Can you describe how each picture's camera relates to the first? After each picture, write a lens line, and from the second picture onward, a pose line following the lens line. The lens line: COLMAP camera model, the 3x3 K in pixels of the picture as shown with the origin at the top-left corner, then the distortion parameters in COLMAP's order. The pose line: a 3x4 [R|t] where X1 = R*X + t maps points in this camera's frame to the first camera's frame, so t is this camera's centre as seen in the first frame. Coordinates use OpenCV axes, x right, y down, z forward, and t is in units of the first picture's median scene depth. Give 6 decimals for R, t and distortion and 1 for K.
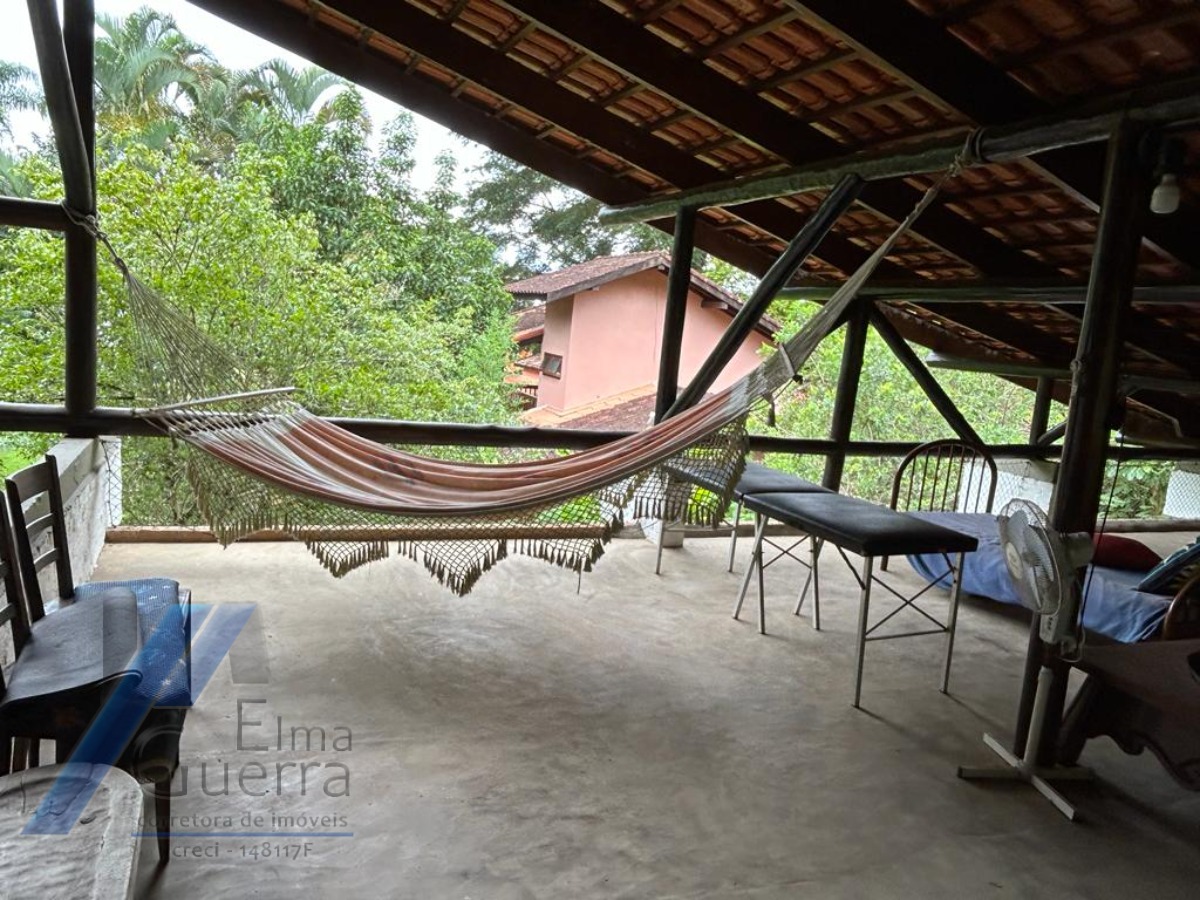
lens RADIAL K [[842.4, 0, 592.1], [0, 842.4, 456.9], [0, 0, 1]] dist [0.004737, -0.001357]
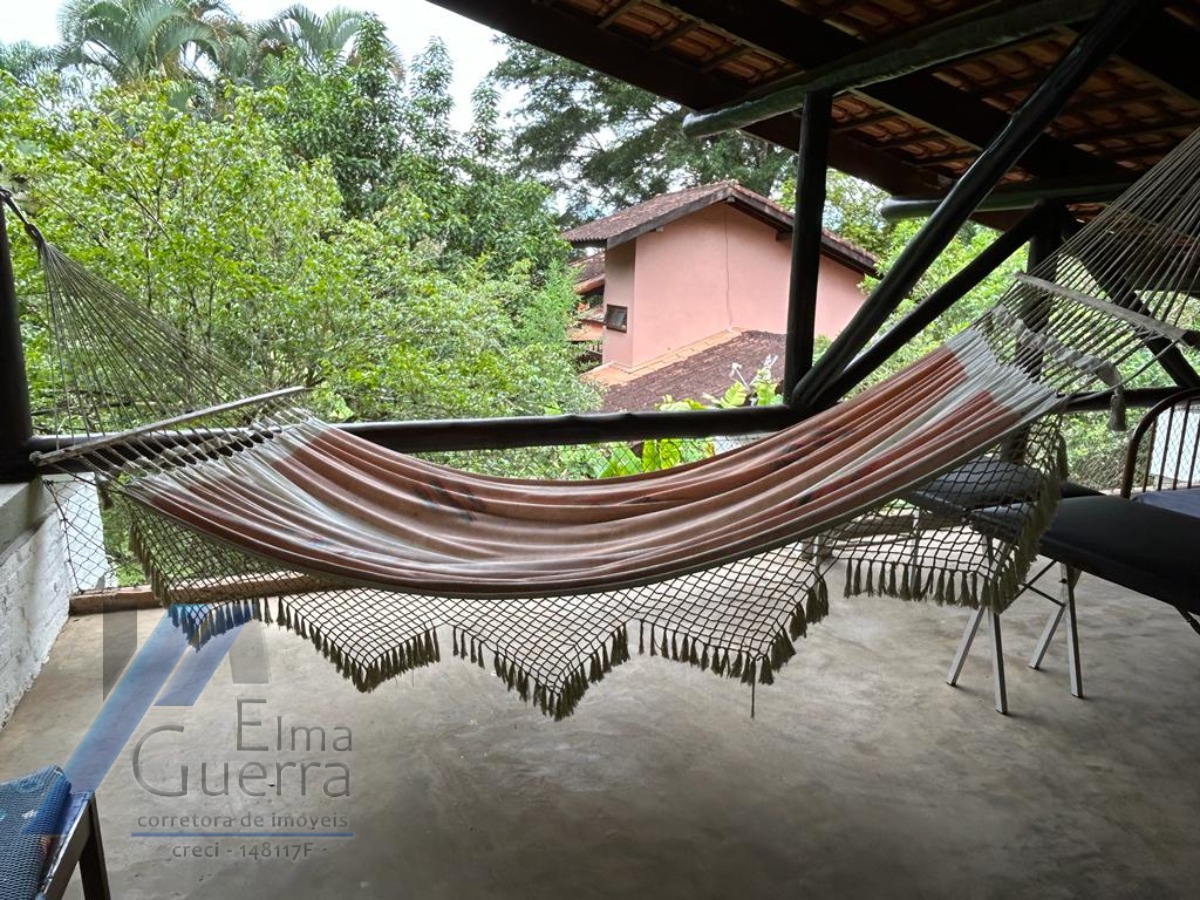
lens RADIAL K [[842.4, 0, 592.1], [0, 842.4, 456.9], [0, 0, 1]] dist [0.004737, -0.001357]
pose [[0.995034, -0.063474, -0.076674, -0.021590], [0.067933, 0.996059, 0.057016, -0.019588], [0.072753, -0.061942, 0.995425, 0.121254]]
